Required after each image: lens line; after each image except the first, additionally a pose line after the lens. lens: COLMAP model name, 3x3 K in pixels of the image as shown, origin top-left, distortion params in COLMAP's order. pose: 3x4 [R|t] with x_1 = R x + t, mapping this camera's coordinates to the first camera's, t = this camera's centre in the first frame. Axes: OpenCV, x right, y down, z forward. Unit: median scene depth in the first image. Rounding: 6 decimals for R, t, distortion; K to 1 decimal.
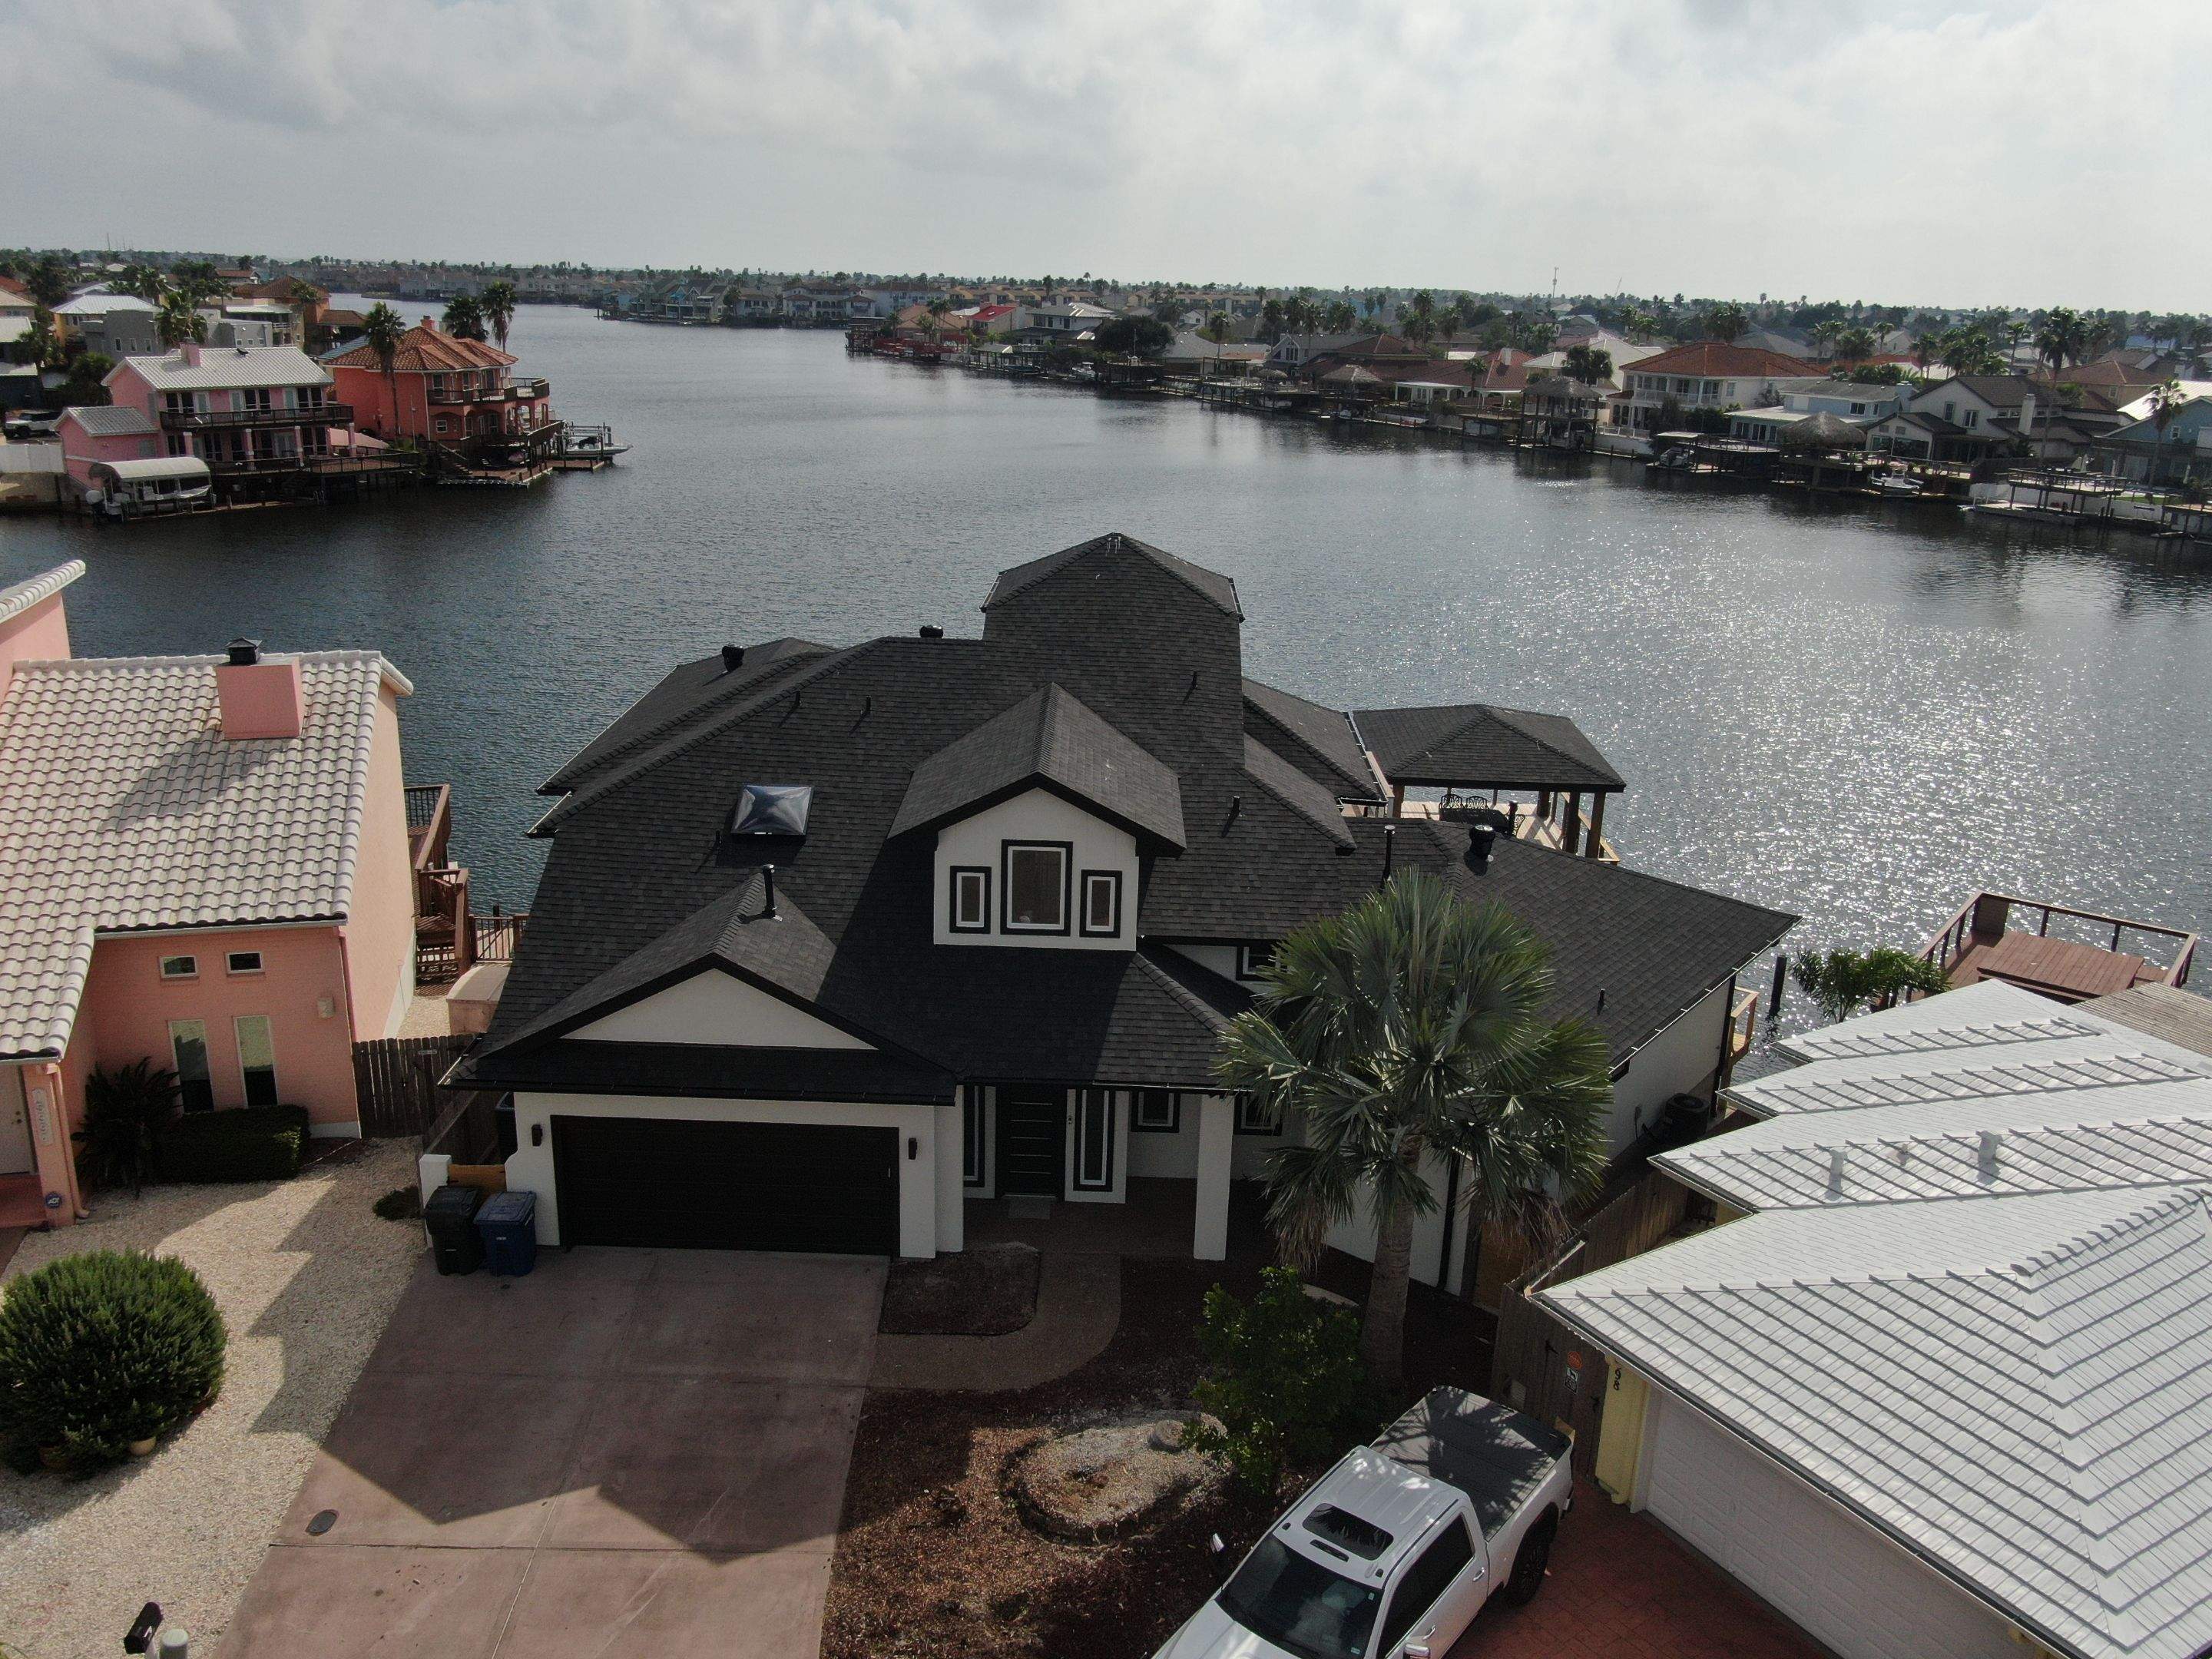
lens RADIAL K [[1777.7, 0, 1106.4], [0, 1777.7, 861.7], [0, 0, 1]] dist [-0.004000, 0.002312]
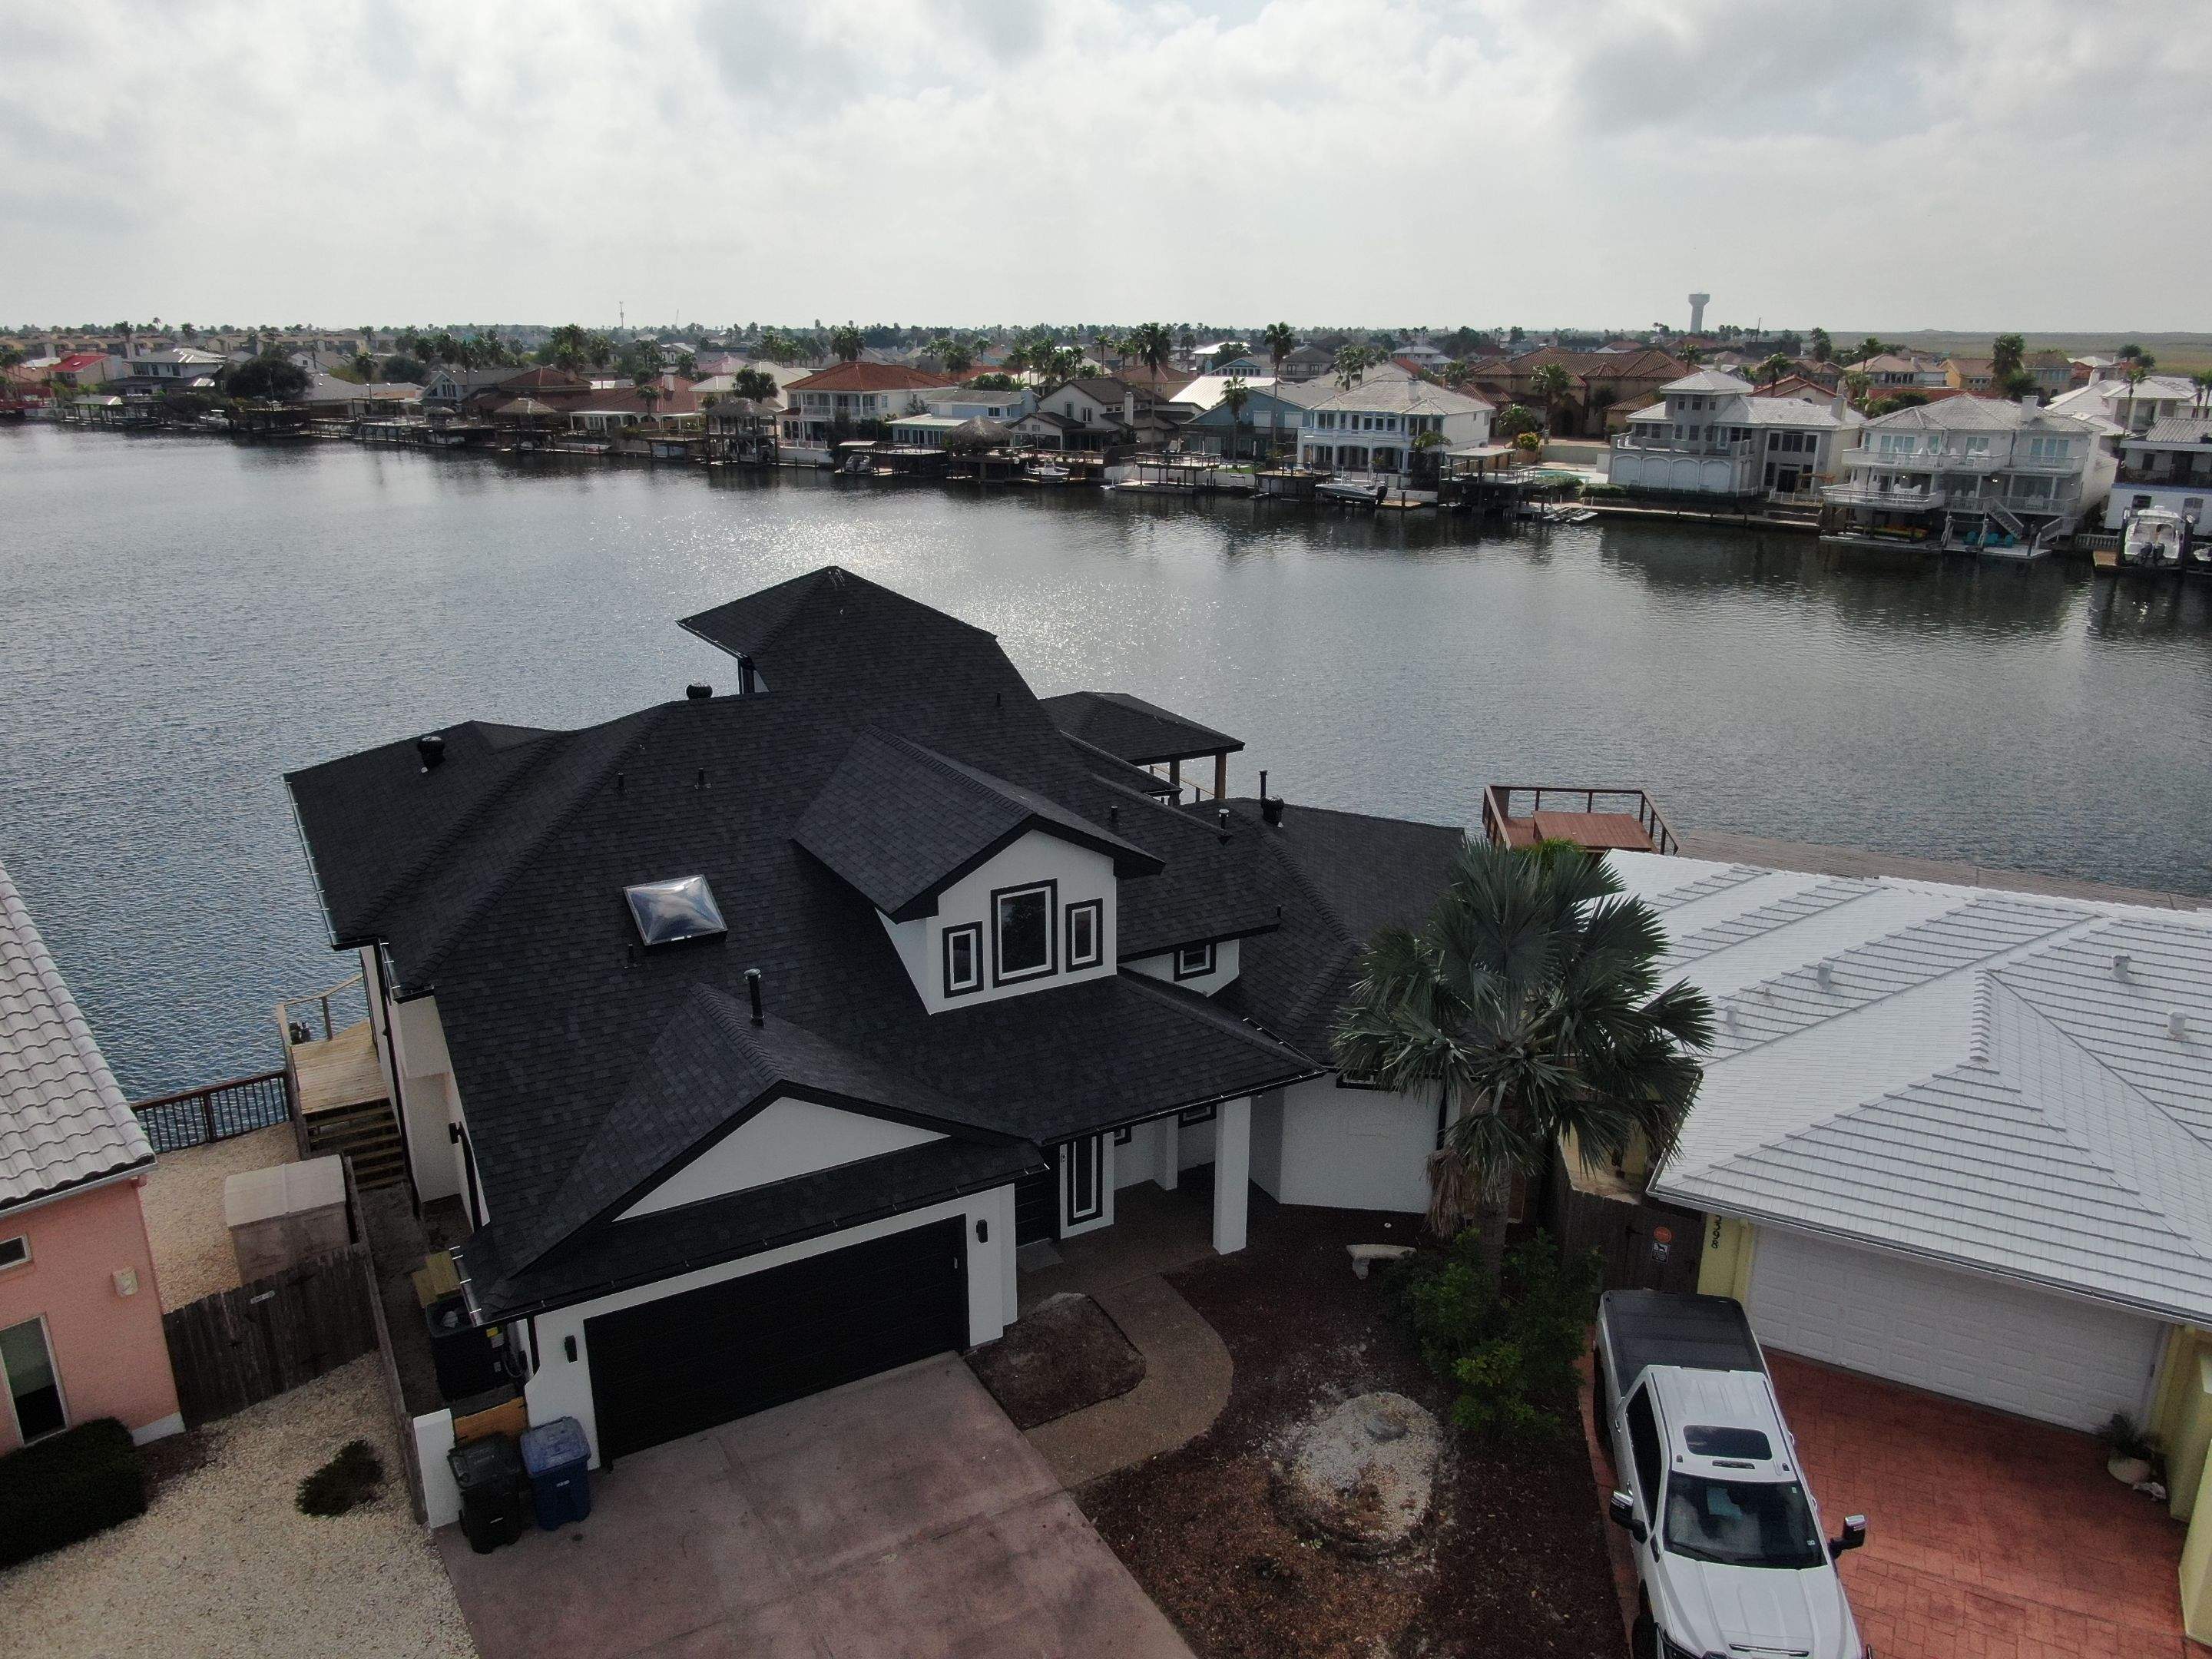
lens RADIAL K [[1591.5, 0, 1106.0], [0, 1591.5, 838.7], [0, 0, 1]] dist [-0.017664, 0.011400]
pose [[0.862575, -0.179975, 0.472836, -0.379391], [0.178344, 0.982761, 0.048720, -0.066105], [-0.473453, 0.042303, 0.879802, 0.202112]]
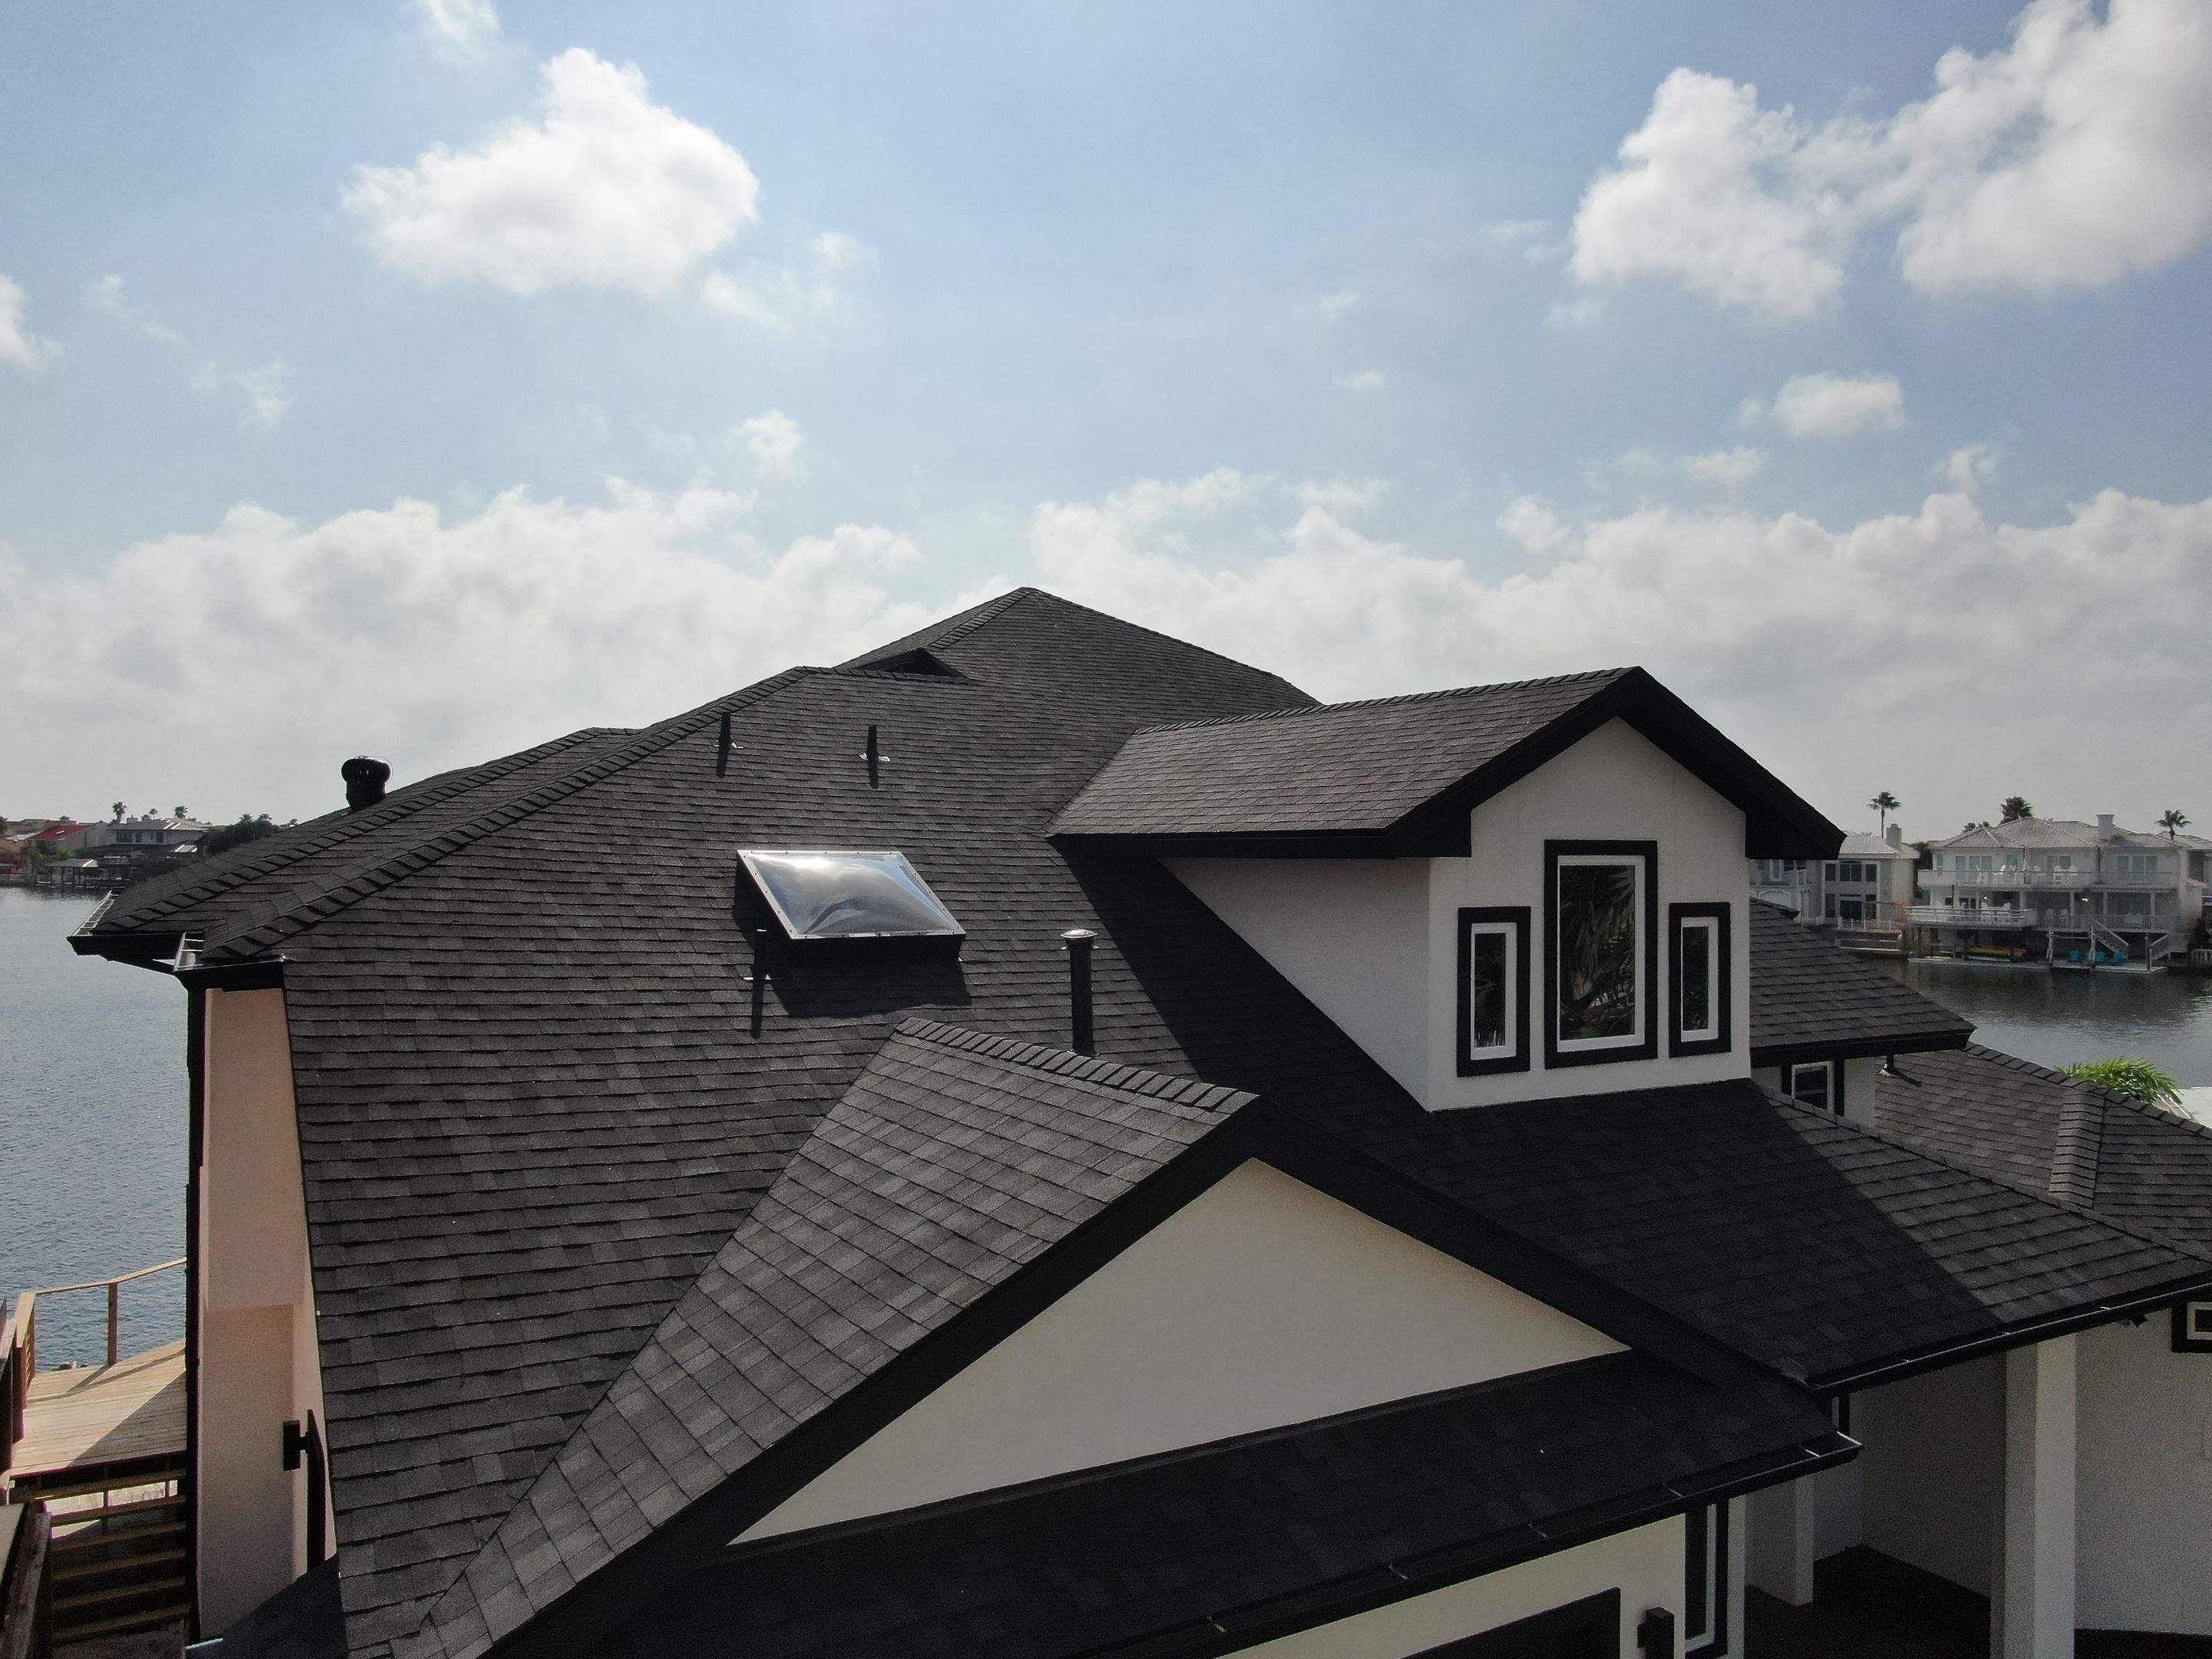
lens RADIAL K [[1591.5, 0, 1105.6], [0, 1591.5, 843.3], [0, 0, 1]] dist [-0.017664, 0.011400]
pose [[0.852100, -0.020801, 0.522965, -0.335830], [0.180699, 0.949460, -0.256659, 0.065326], [-0.491195, 0.313199, 0.812794, 0.685561]]
